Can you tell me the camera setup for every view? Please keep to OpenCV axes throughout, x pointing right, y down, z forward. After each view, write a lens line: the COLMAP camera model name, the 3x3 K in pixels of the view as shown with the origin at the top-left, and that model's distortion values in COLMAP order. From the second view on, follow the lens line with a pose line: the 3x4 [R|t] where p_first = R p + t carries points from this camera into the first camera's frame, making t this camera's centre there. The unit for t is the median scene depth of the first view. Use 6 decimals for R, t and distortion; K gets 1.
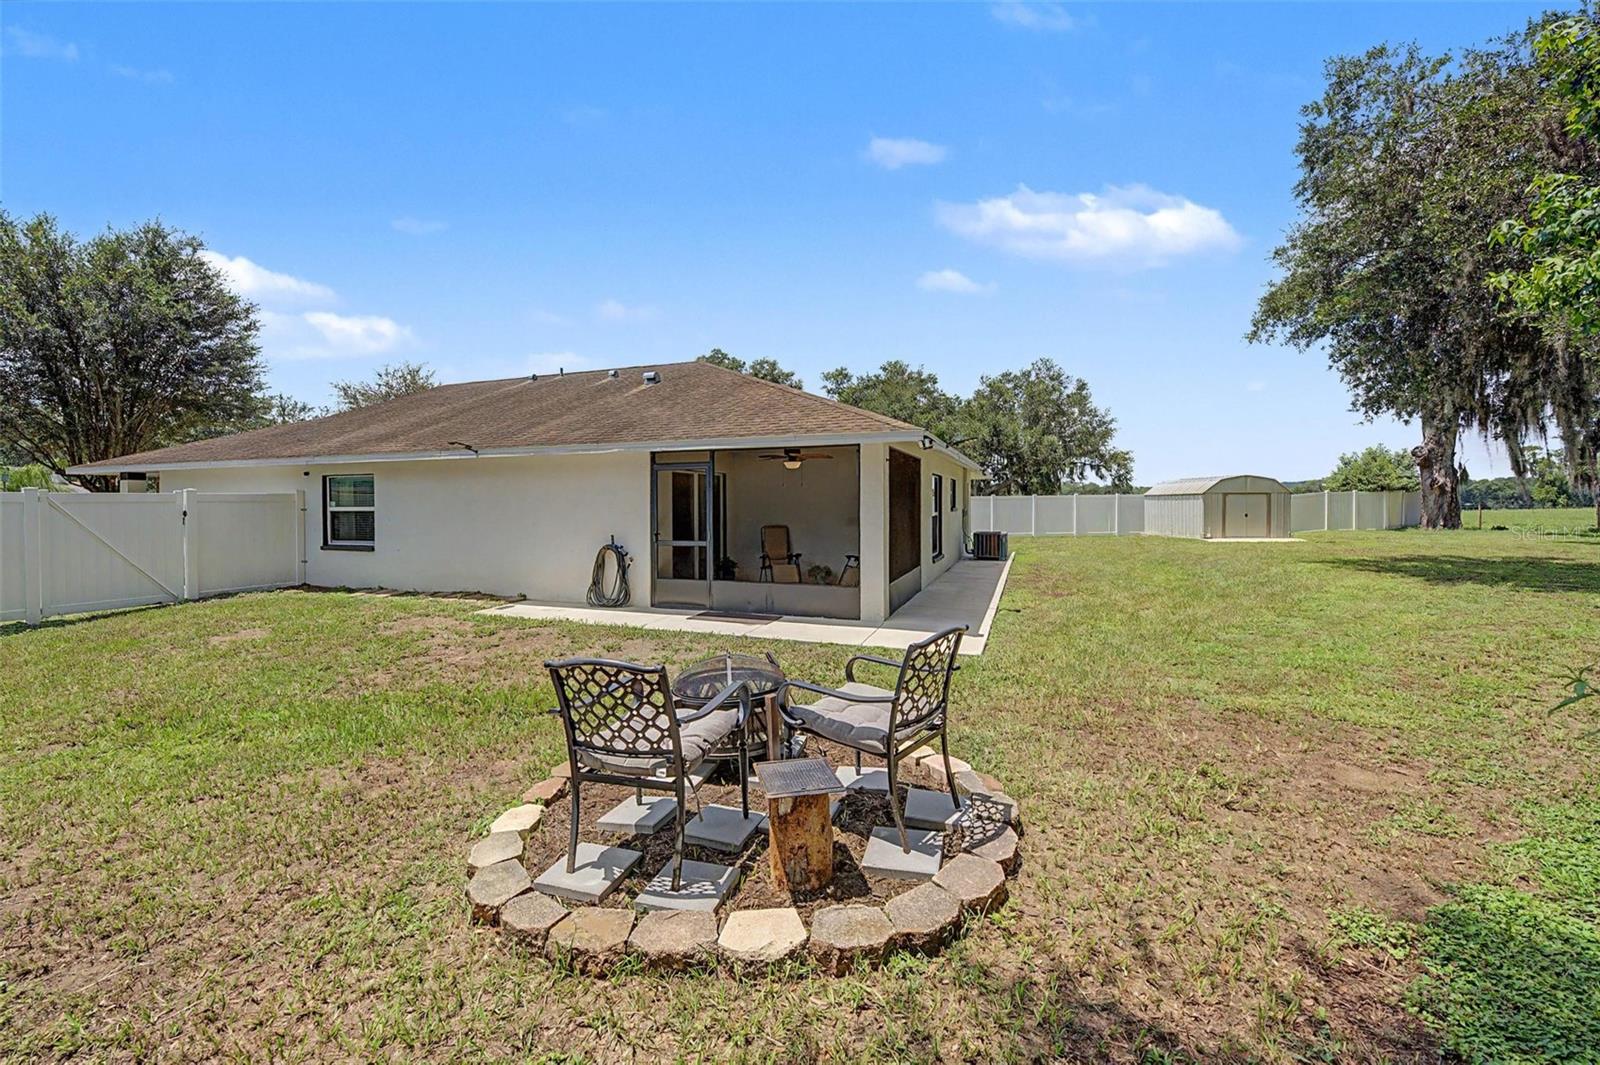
lens RADIAL K [[638.6, 0, 800.8], [0, 638.6, 513.0], [0, 0, 1]] dist [0.001206, 0.000463]
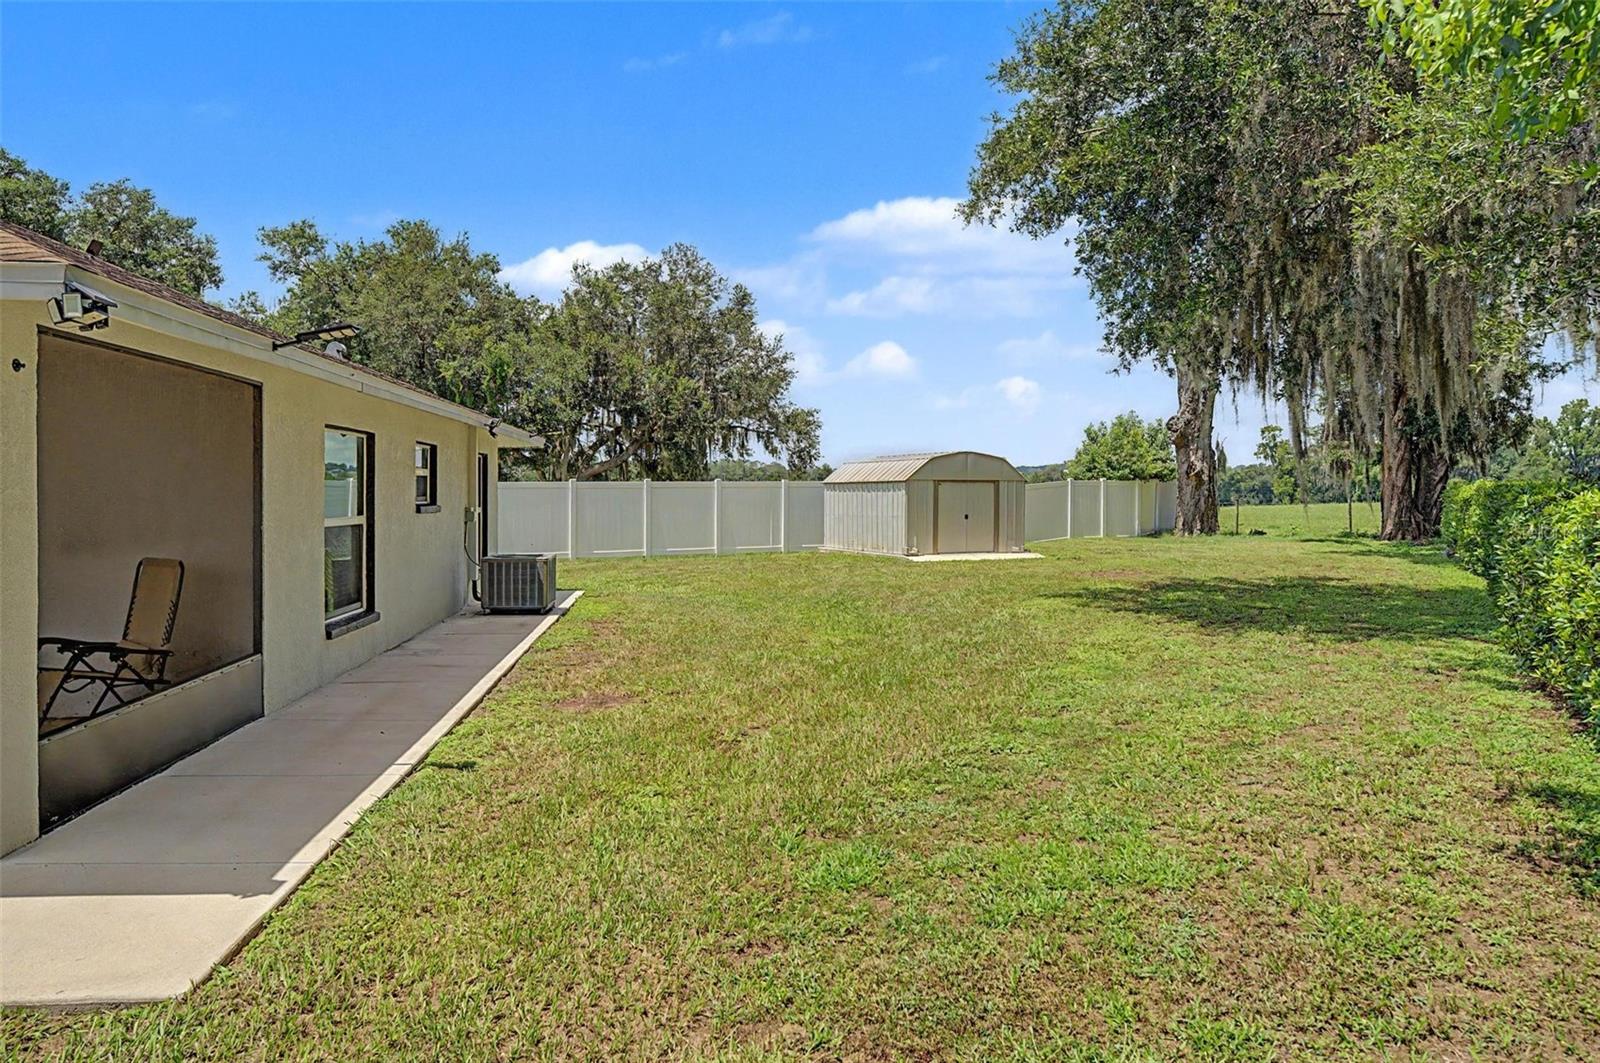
lens RADIAL K [[1106.9, 0, 800.0], [0, 1106.9, 531.5], [0, 0, 1]] dist [0.004469, 0.001536]
pose [[0.900221, -0.009345, 0.435332, 0.071905], [0.001081, 0.999815, 0.019227, -0.002274], [-0.435431, -0.016838, 0.900065, 0.089265]]
